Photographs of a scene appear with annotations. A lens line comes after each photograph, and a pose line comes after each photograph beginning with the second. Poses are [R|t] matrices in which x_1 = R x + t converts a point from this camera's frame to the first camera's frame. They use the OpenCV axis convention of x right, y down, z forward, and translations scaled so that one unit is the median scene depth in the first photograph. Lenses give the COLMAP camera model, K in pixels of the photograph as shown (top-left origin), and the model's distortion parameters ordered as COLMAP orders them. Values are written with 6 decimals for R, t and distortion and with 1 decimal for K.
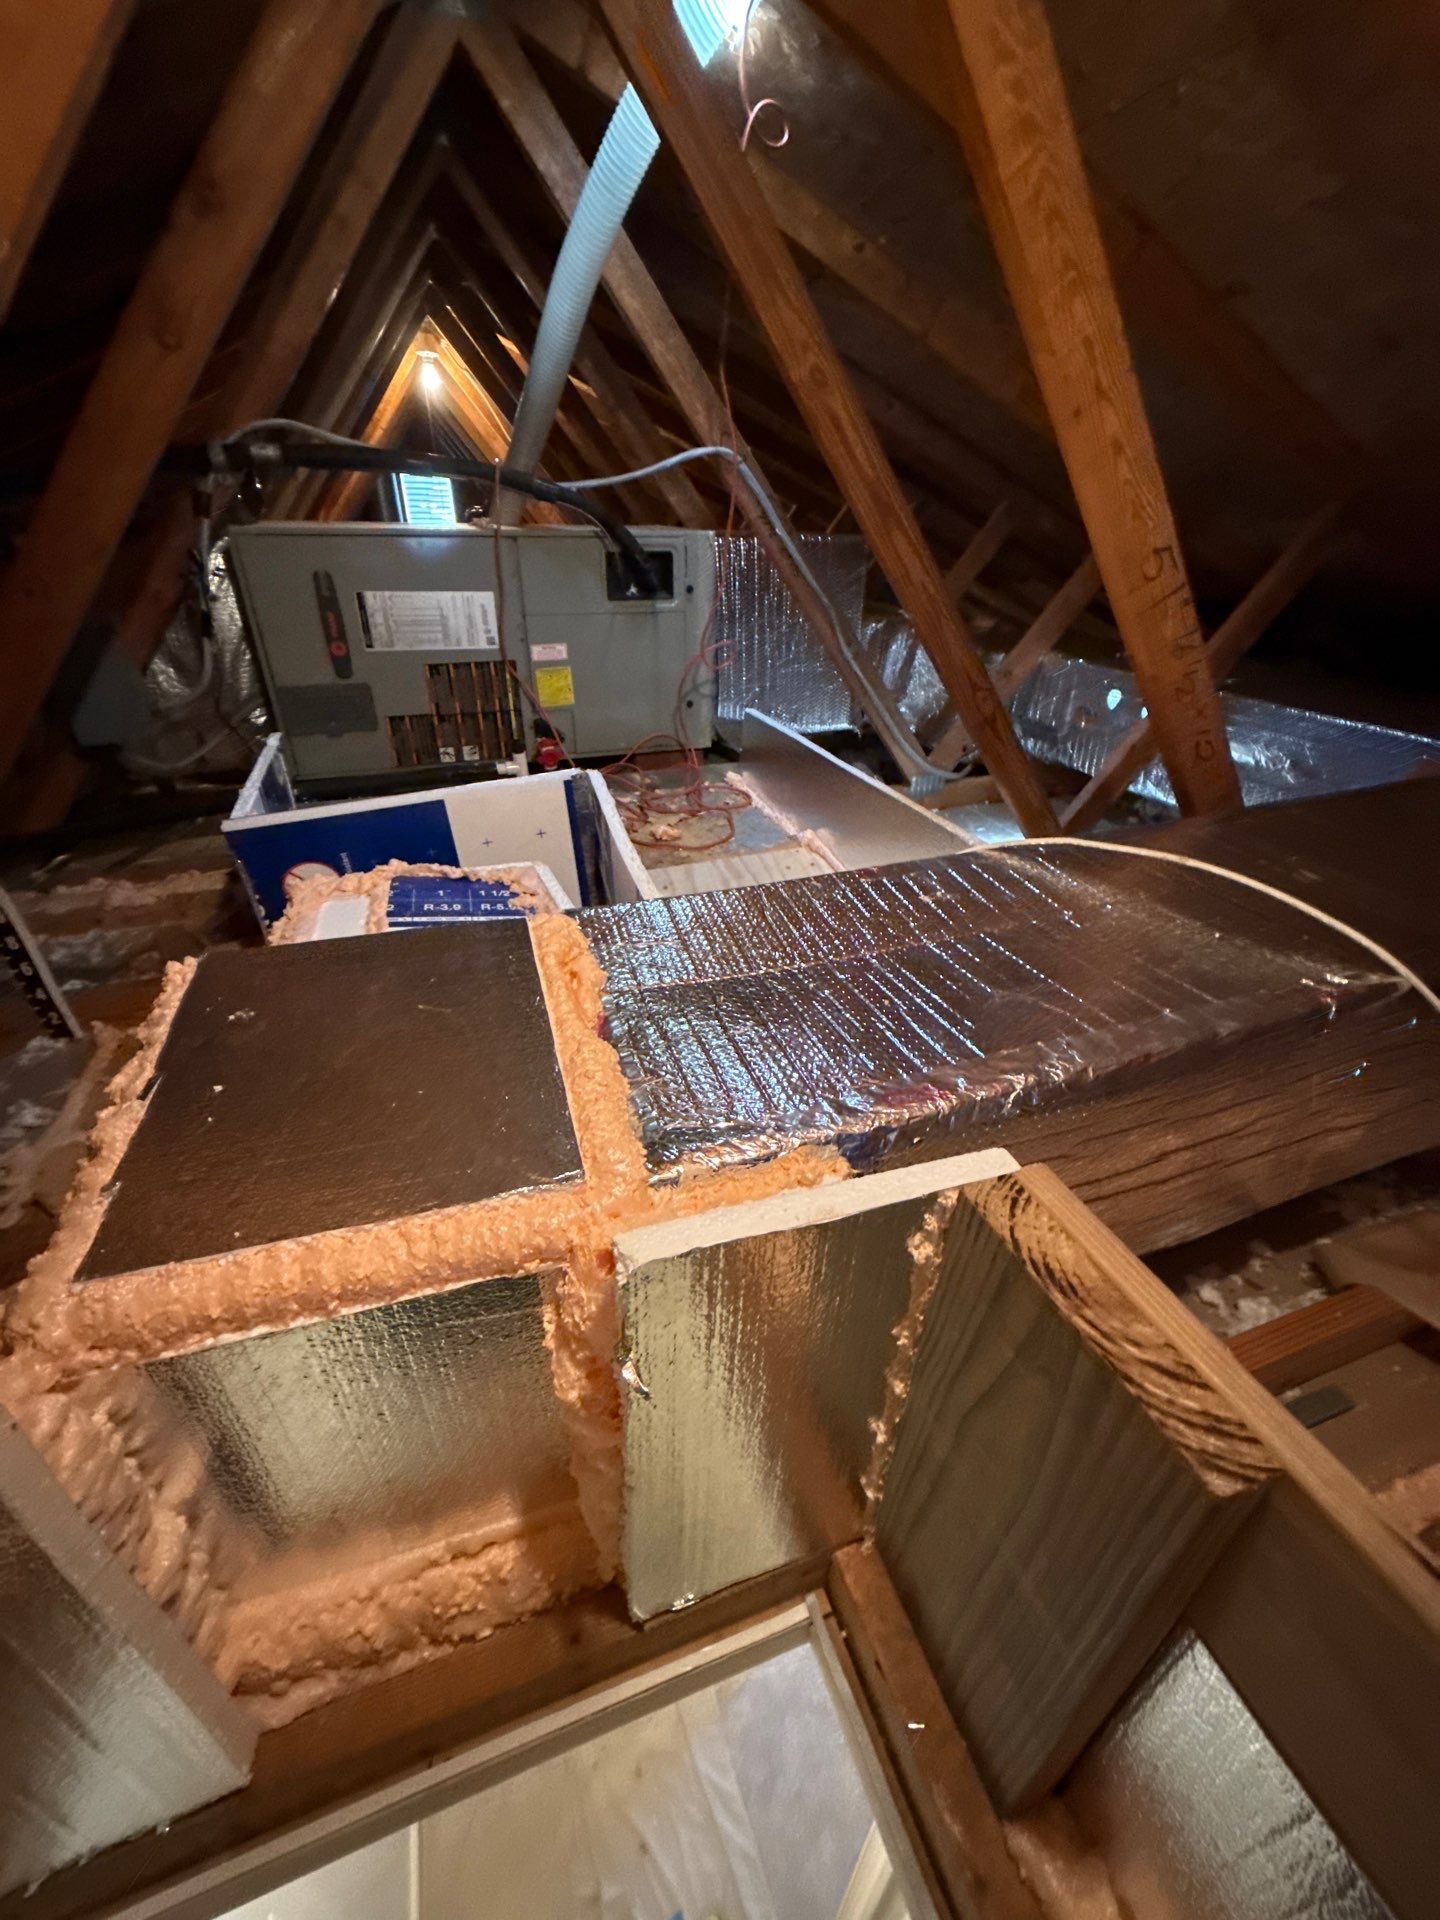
lens RADIAL K [[760.2, 0, 720.0], [0, 760.2, 960.0], [0, 0, 1]] dist [0.000535, -0.000068]
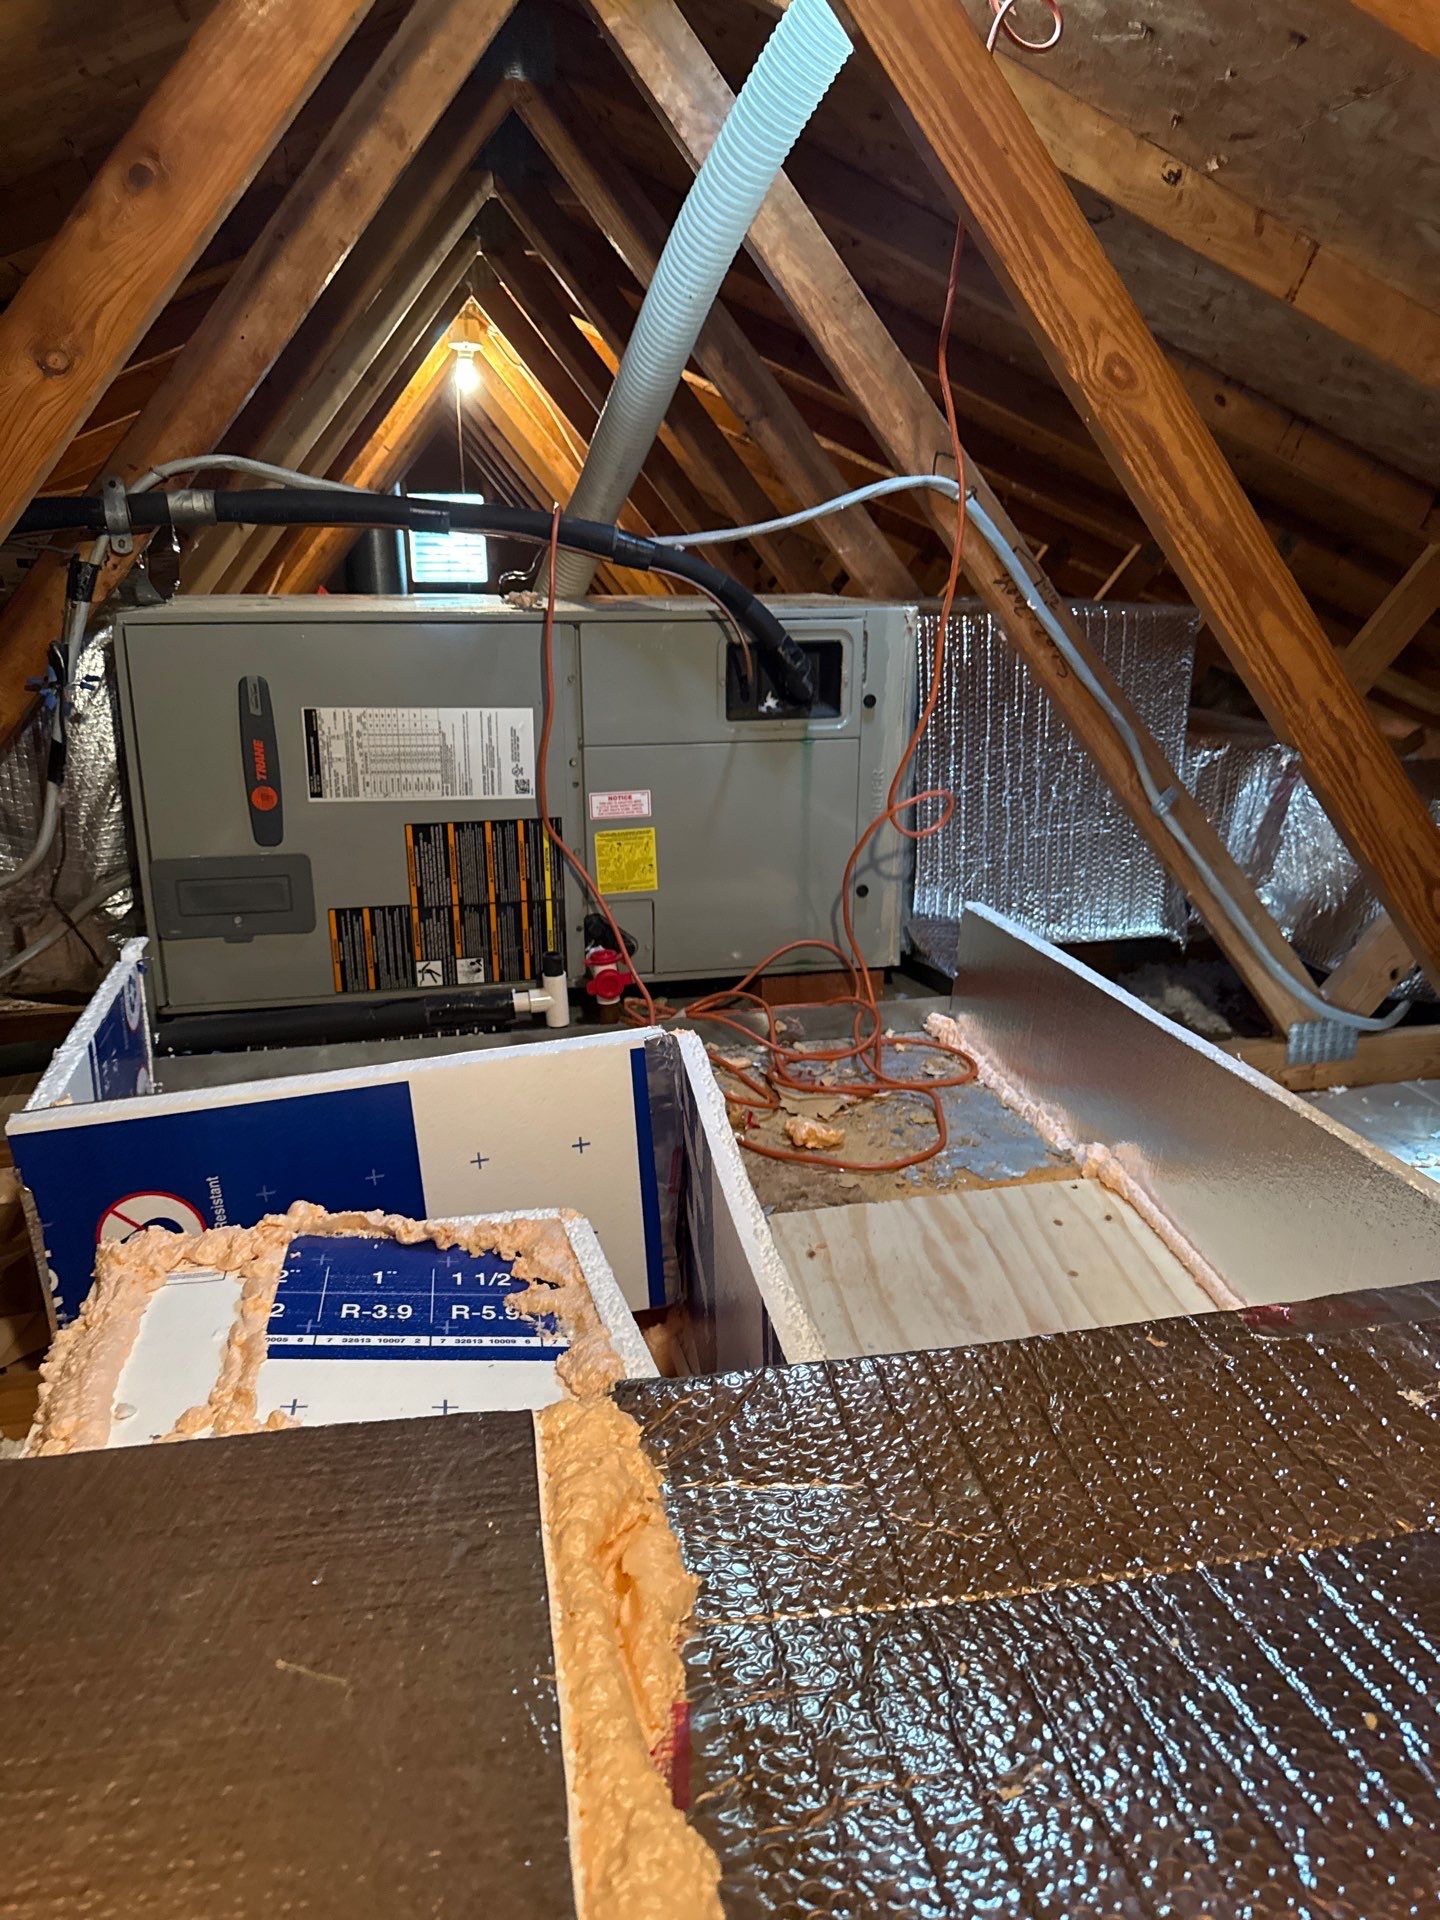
lens RADIAL K [[1350.0, 0, 716.0], [0, 1350.0, 949.1], [0, 0, 1]] dist [0.109024, -0.177997]
pose [[0.991040, 0.022172, -0.131712, -0.017570], [-0.053687, 0.969083, -0.240823, -0.061900], [0.122301, 0.245736, 0.961591, 0.060892]]
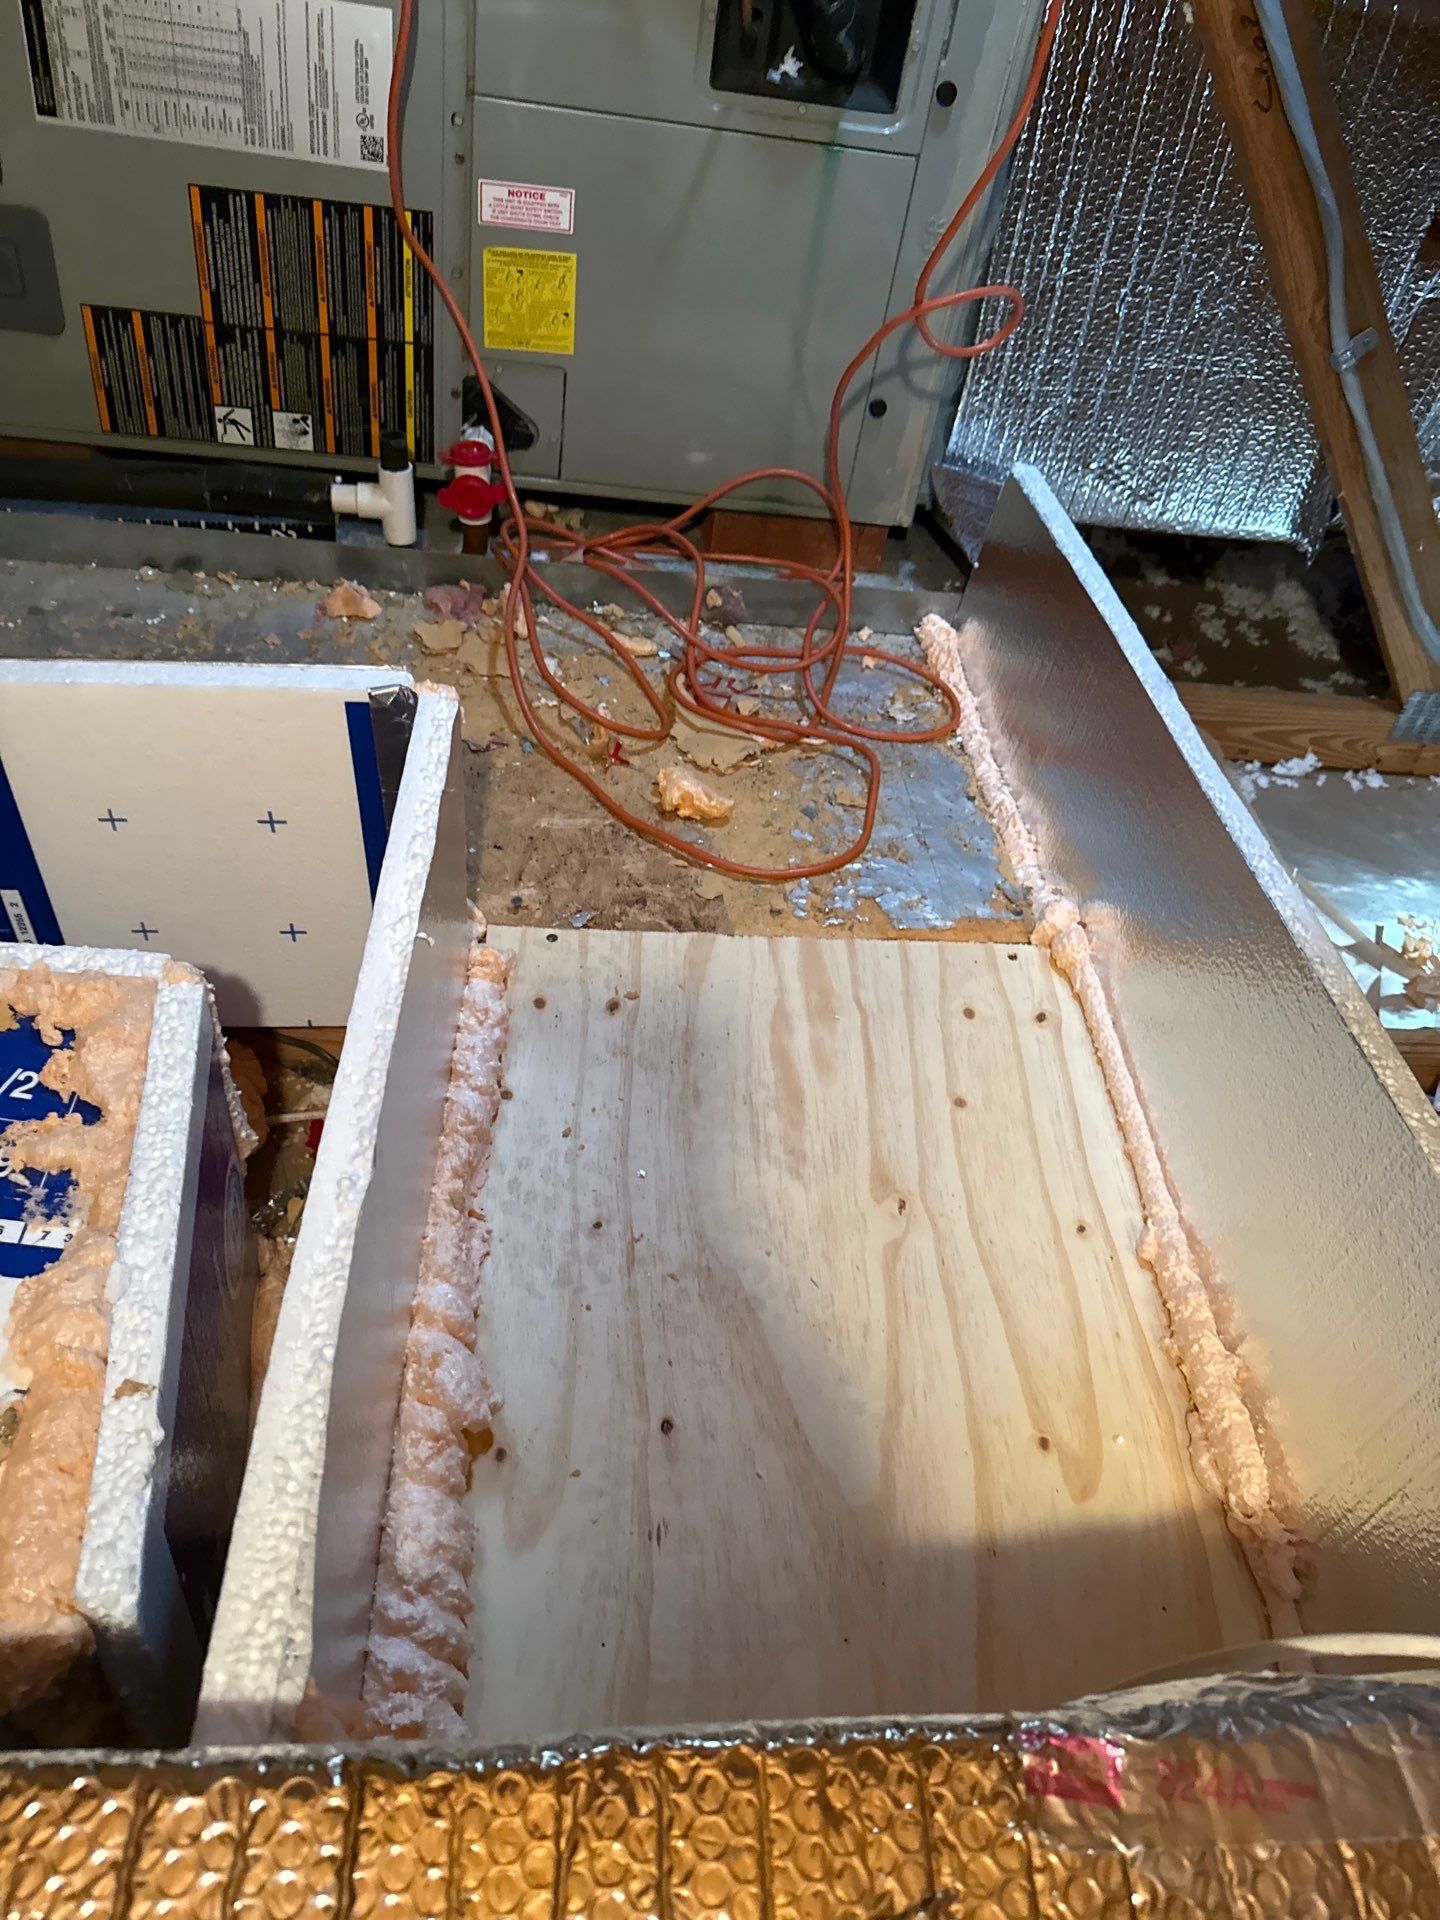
lens RADIAL K [[1409.0, 0, 726.3], [0, 1409.0, 990.8], [0, 0, 1]] dist [-0.010979, -0.005305]
pose [[0.959575, 0.262189, -0.102339, 0.040667], [-0.236803, 0.948606, 0.209932, -0.223021], [0.152121, -0.177211, 0.972345, 0.304180]]
